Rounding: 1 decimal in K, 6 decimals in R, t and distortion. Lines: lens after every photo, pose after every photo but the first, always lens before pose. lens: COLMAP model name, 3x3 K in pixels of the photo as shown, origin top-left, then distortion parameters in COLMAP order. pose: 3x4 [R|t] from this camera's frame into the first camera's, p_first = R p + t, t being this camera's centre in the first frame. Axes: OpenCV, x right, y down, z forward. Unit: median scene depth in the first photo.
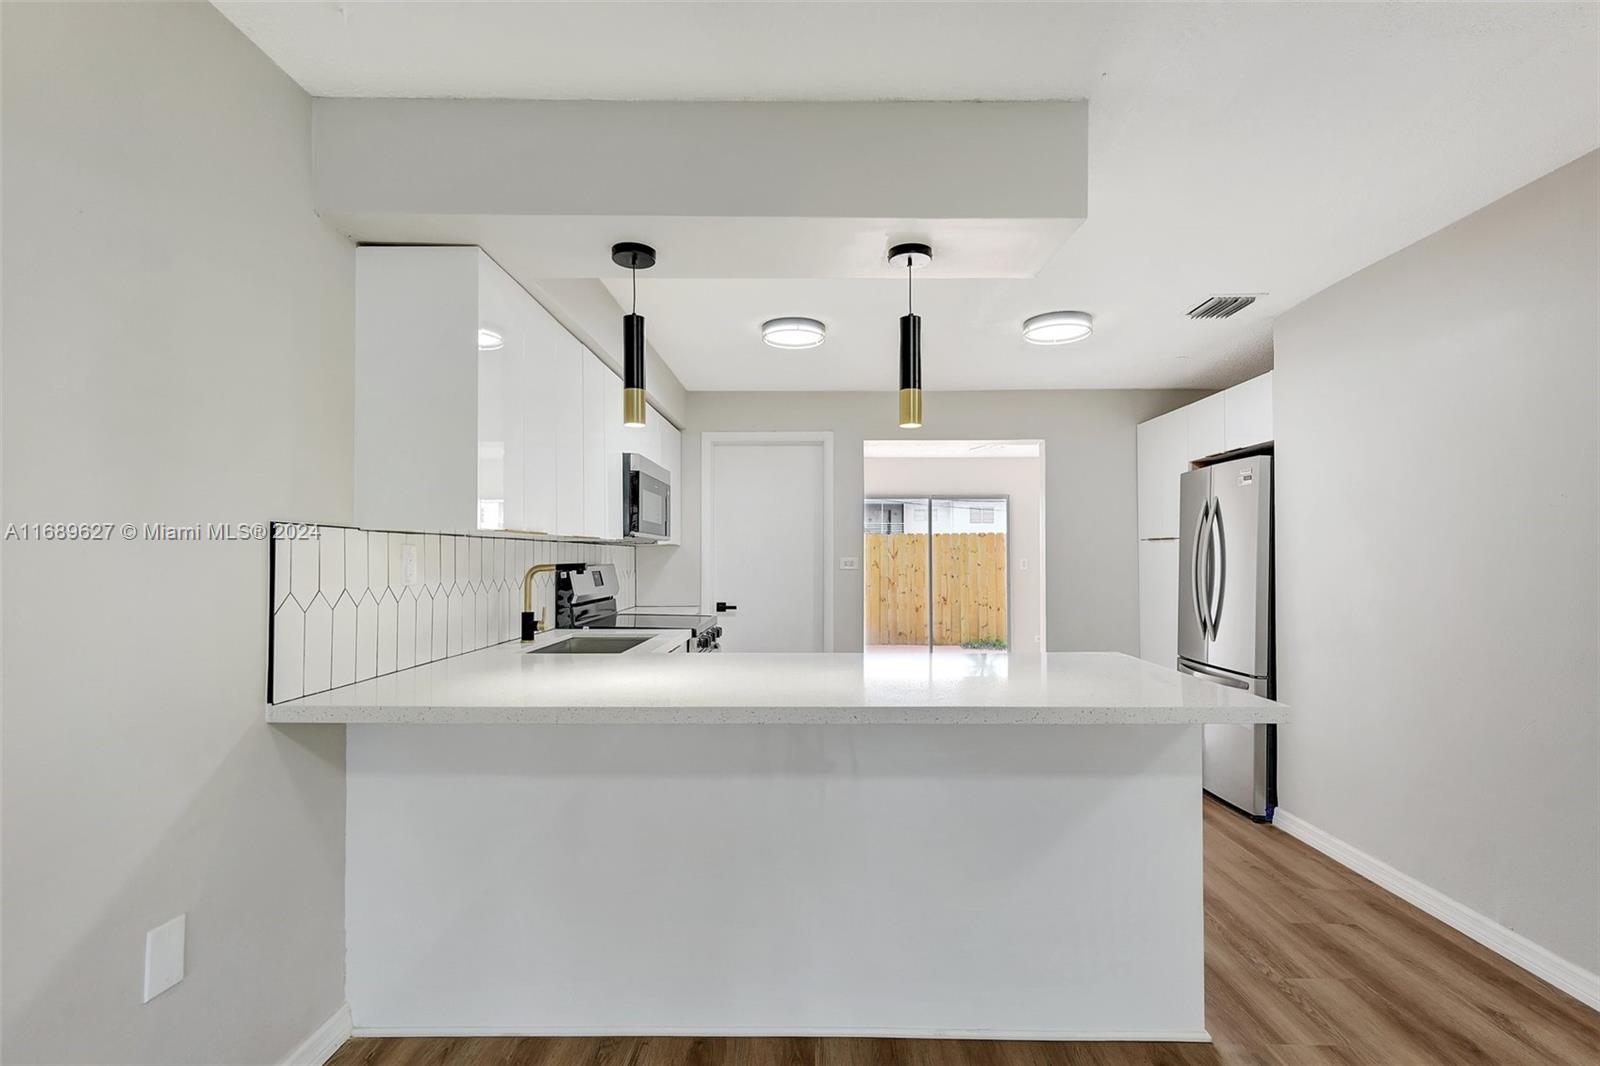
lens RADIAL K [[757.3, 0, 805.1], [0, 757.3, 538.7], [0, 0, 1]] dist [0.001861, 0.000575]
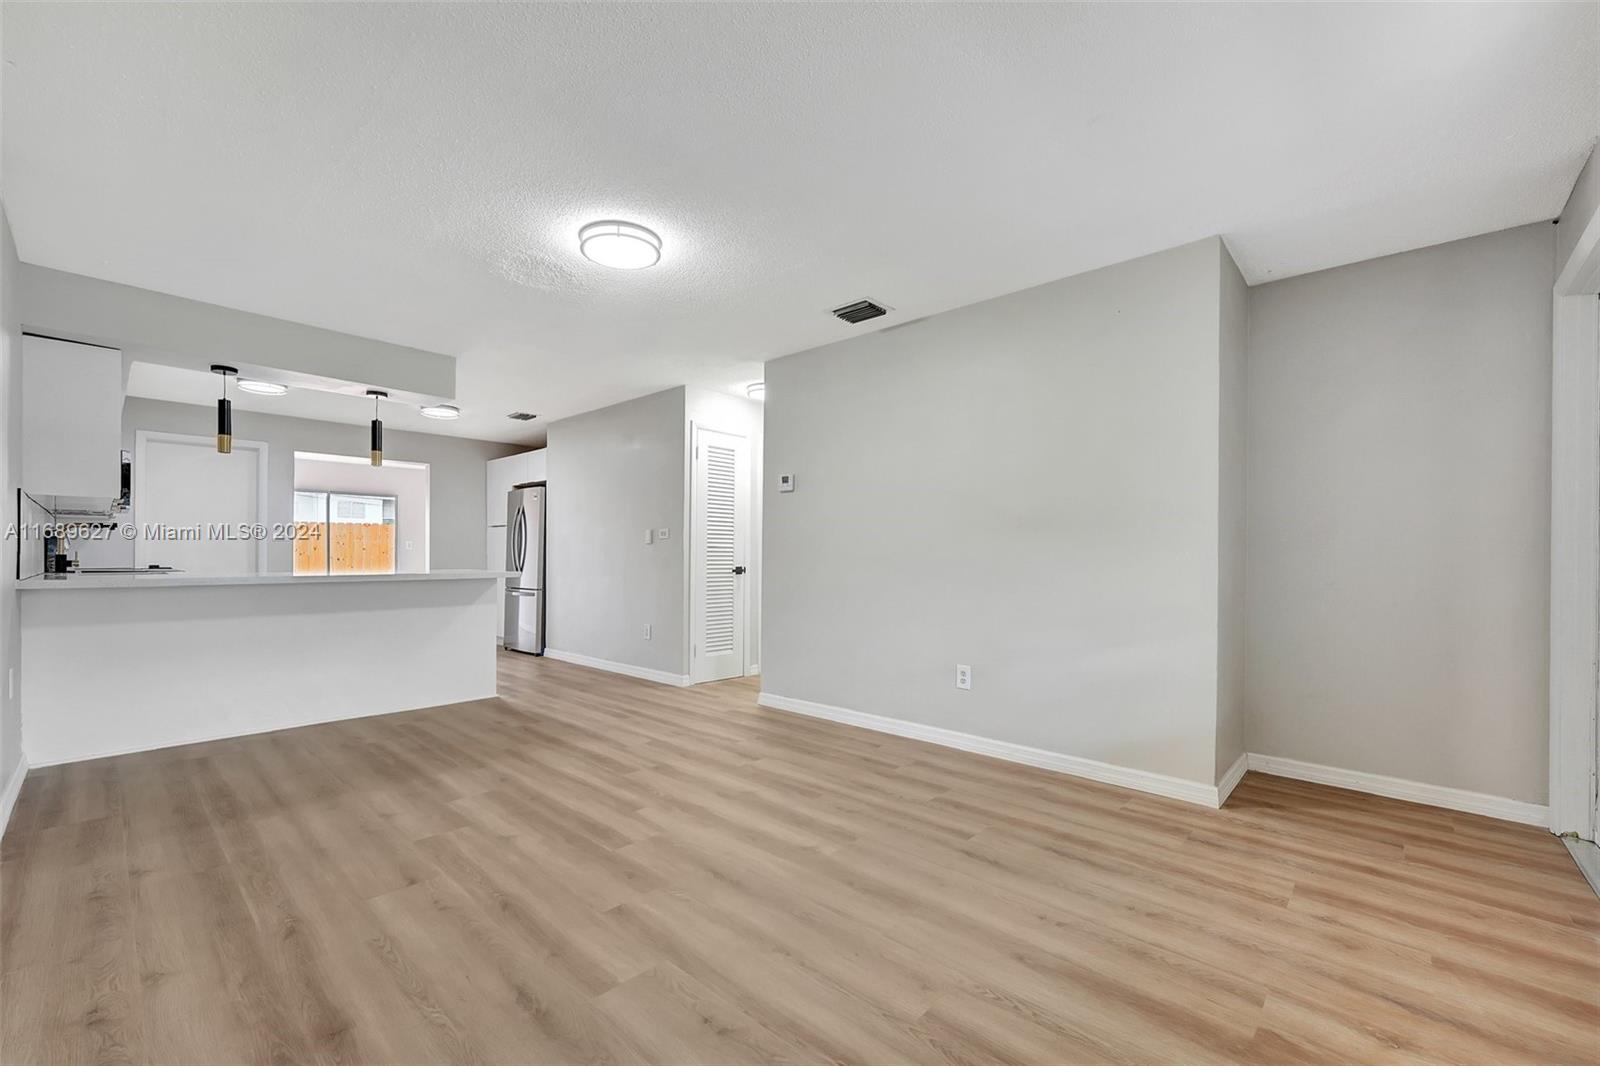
lens RADIAL K [[649.5, 0, 797.4], [0, 649.5, 553.0], [0, 0, 1]] dist [-0.002916, 0.000276]
pose [[0.669101, 0.003267, 0.743164, -0.288426], [-0.021123, 0.999670, 0.014623, 0.038143], [-0.742871, -0.025482, 0.668949, -0.796558]]
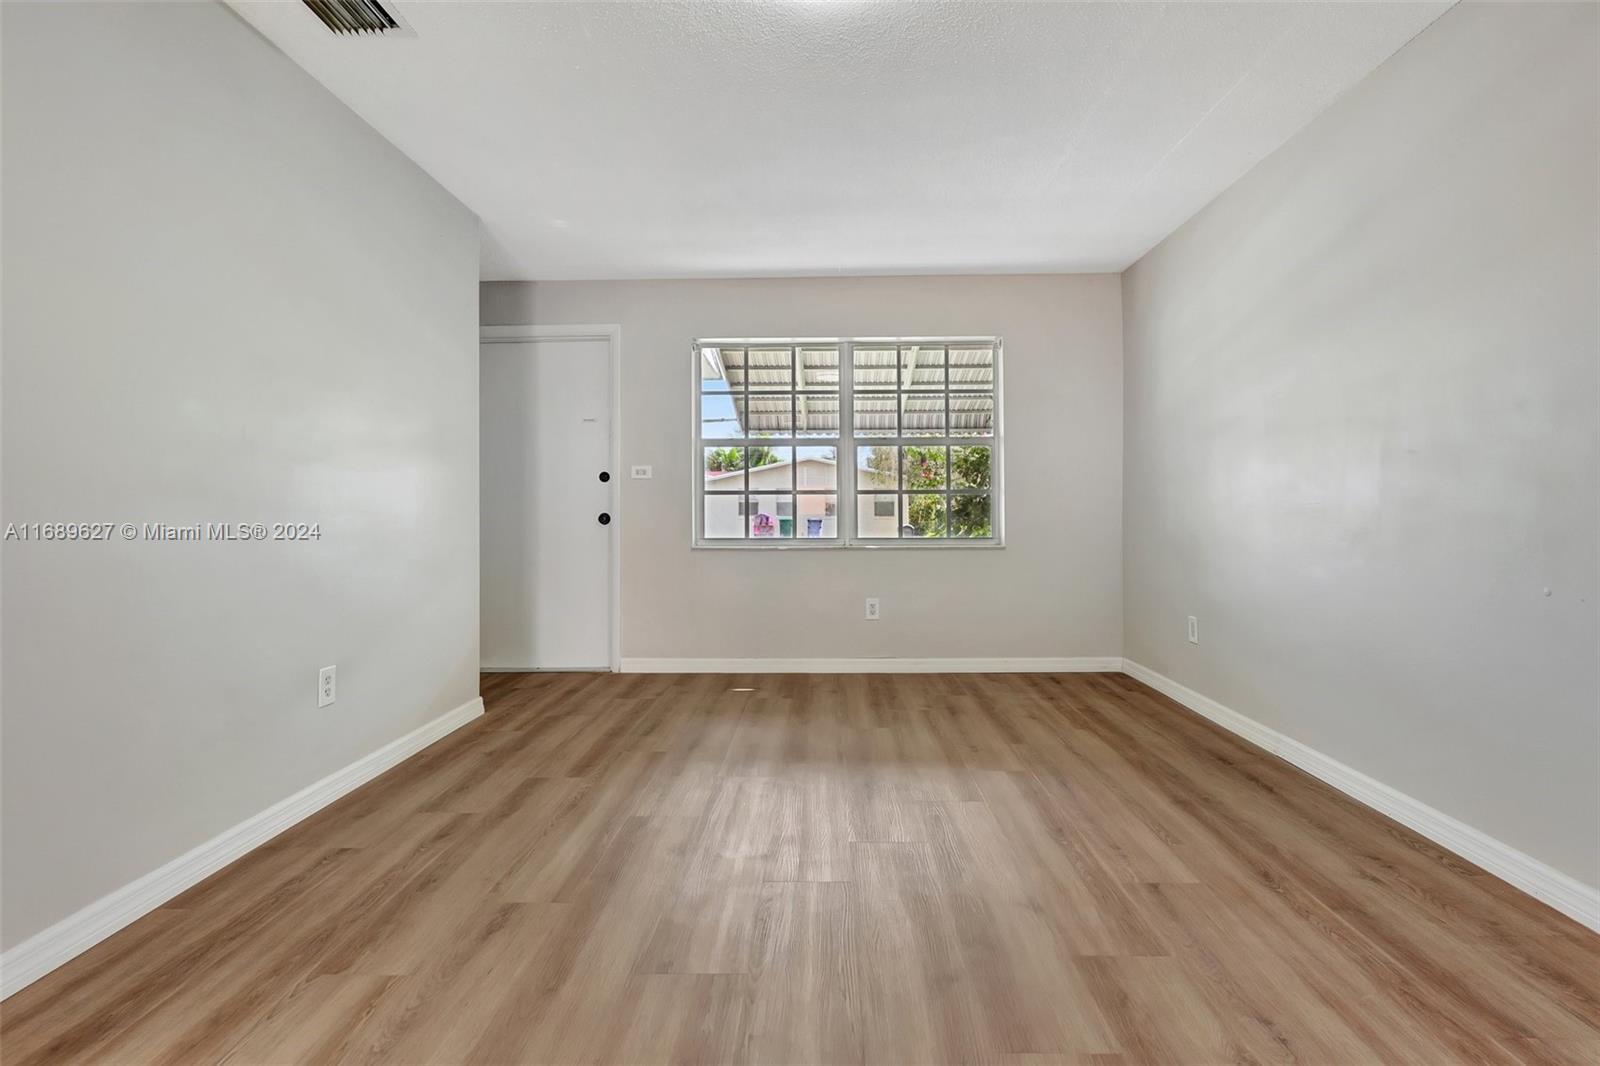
lens RADIAL K [[820.9, 0, 808.2], [0, 820.9, 511.9], [0, 0, 1]] dist [-0.016966, 0.000793]
pose [[-0.999992, 0.000876, 0.003811, 0.152676], [0.000793, 0.999768, -0.021542, 0.088405], [-0.003829, -0.021539, -0.999761, 0.412569]]
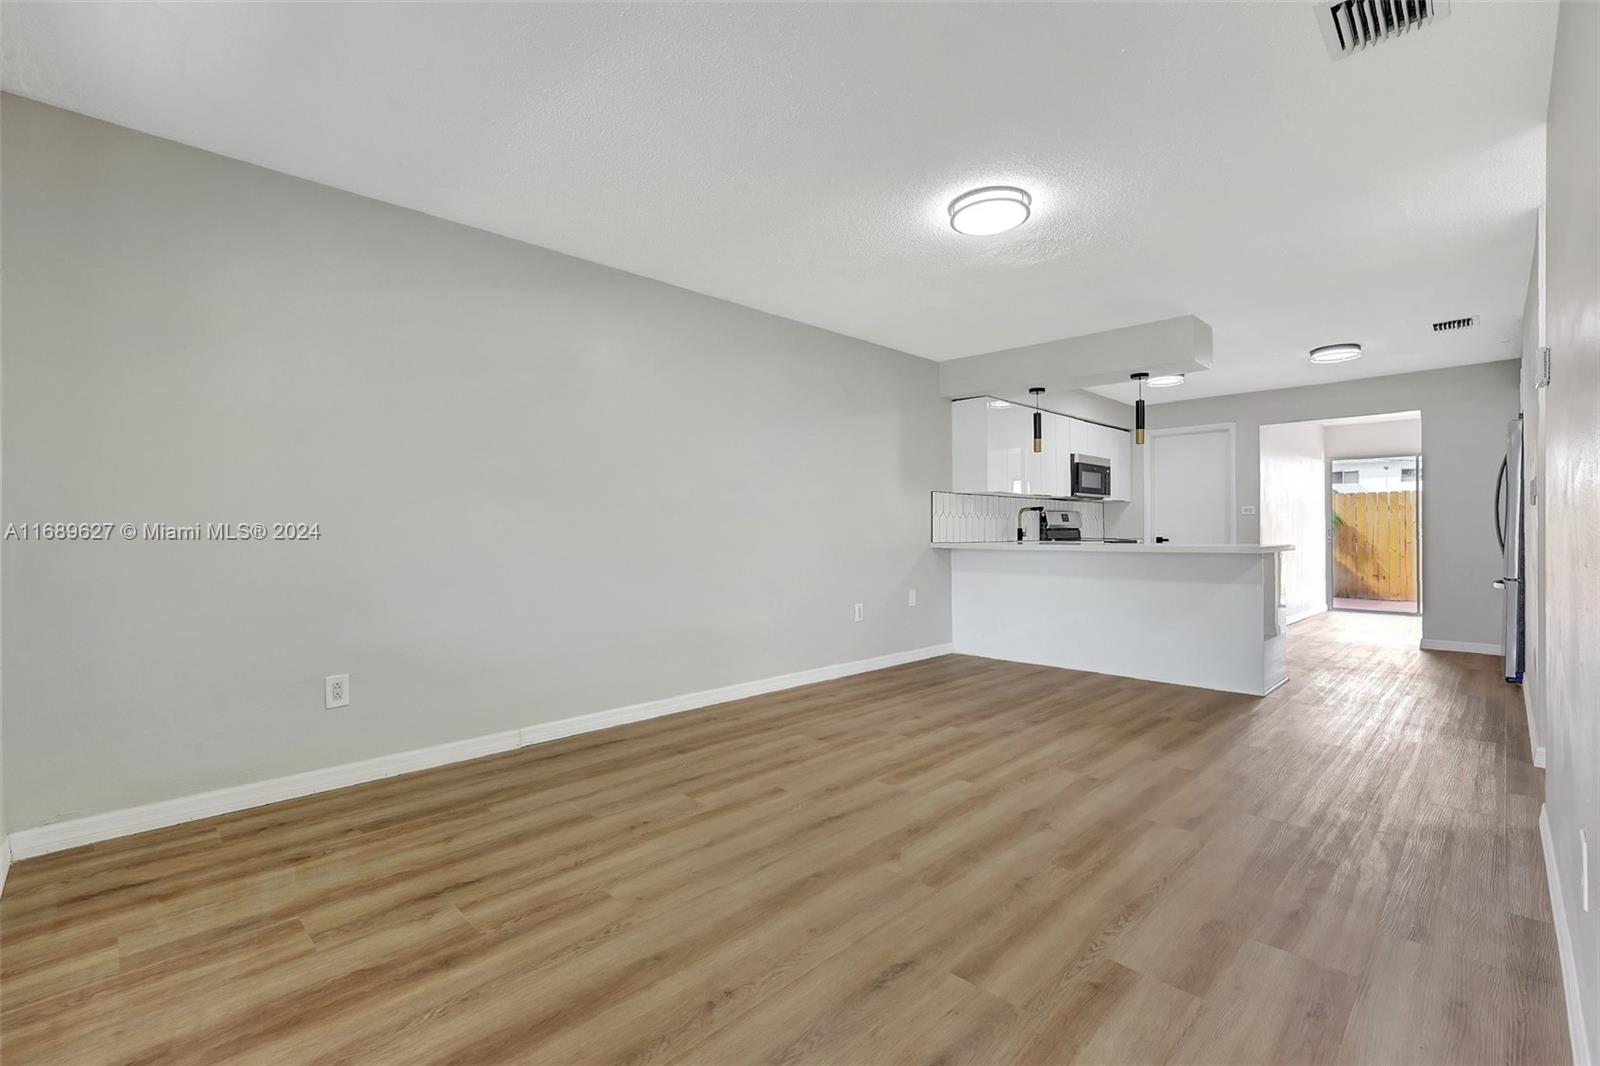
lens RADIAL K [[706.5, 0, 808.7], [0, 706.5, 565.2], [0, 0, 1]] dist [-0.002746, -0.000402]
pose [[0.729672, 0.033141, -0.682994, 0.544465], [0.019086, 0.997449, 0.068790, 0.040134], [0.683531, -0.063230, 0.727178, -0.868236]]
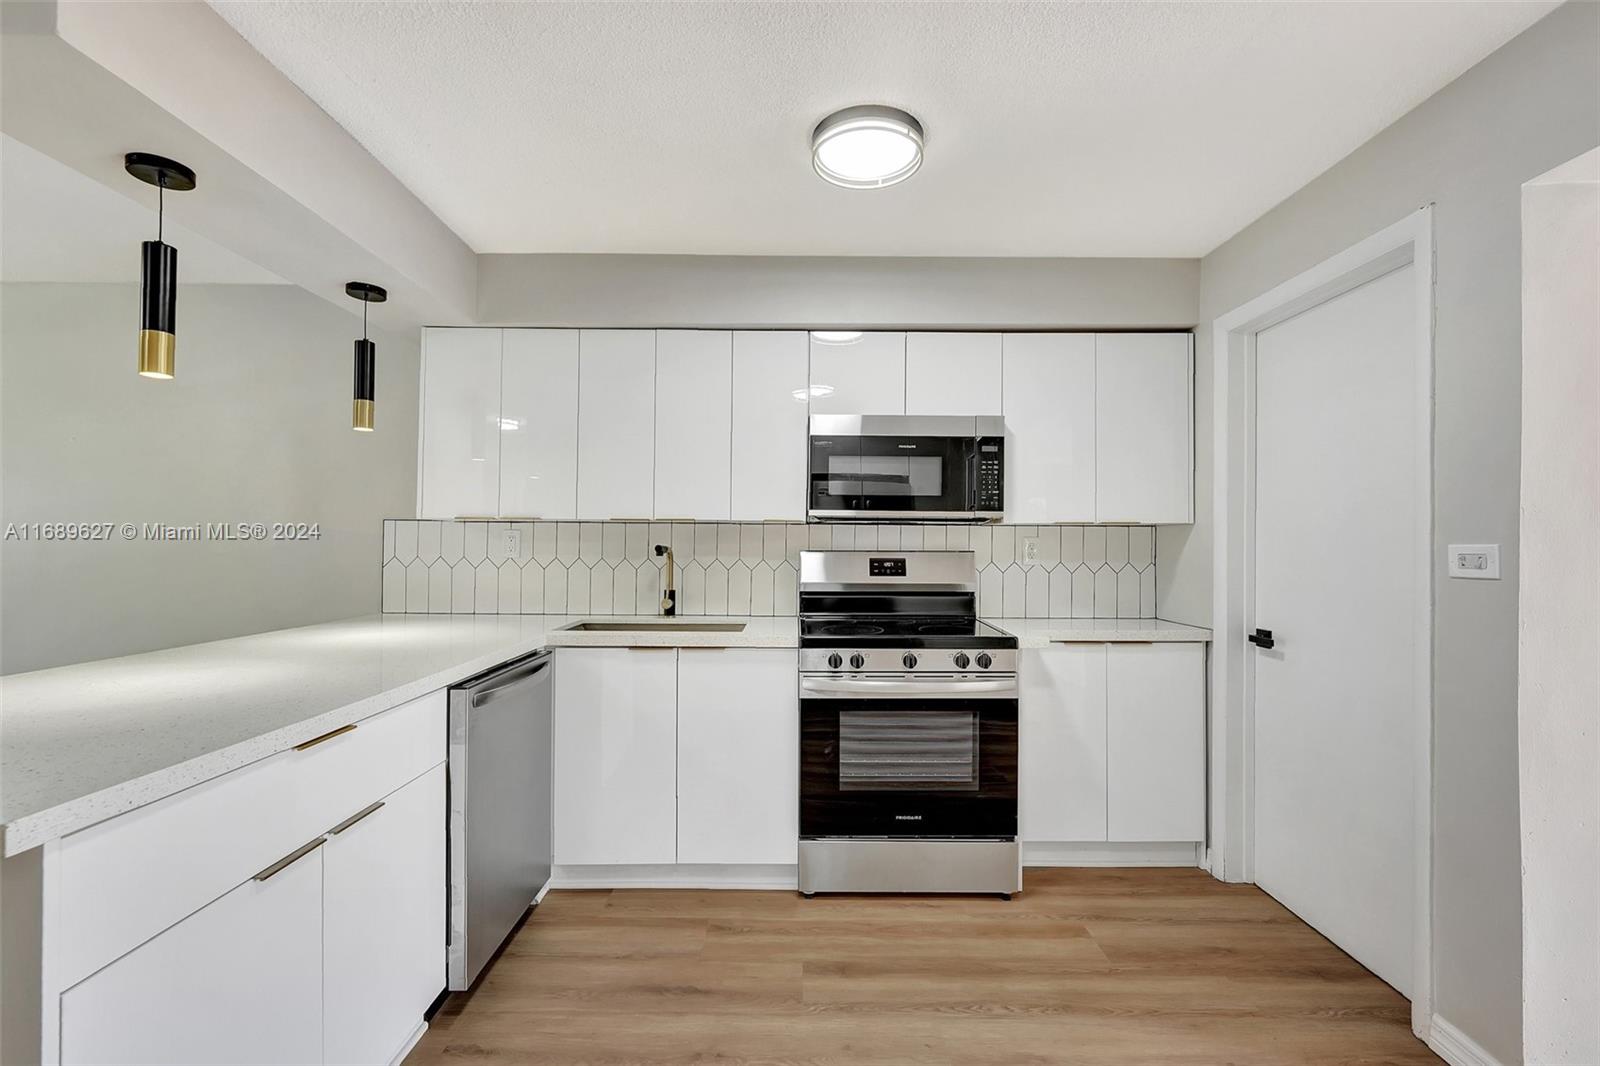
lens RADIAL K [[690.5, 0, 791.2], [0, 690.5, 525.9], [0, 0, 1]] dist [-0.000335, 0.000006]
pose [[0.025660, -0.027153, -0.999302, 0.529043], [0.016154, 0.999512, -0.026744, 0.028452], [0.999540, -0.015456, 0.026086, 0.976600]]
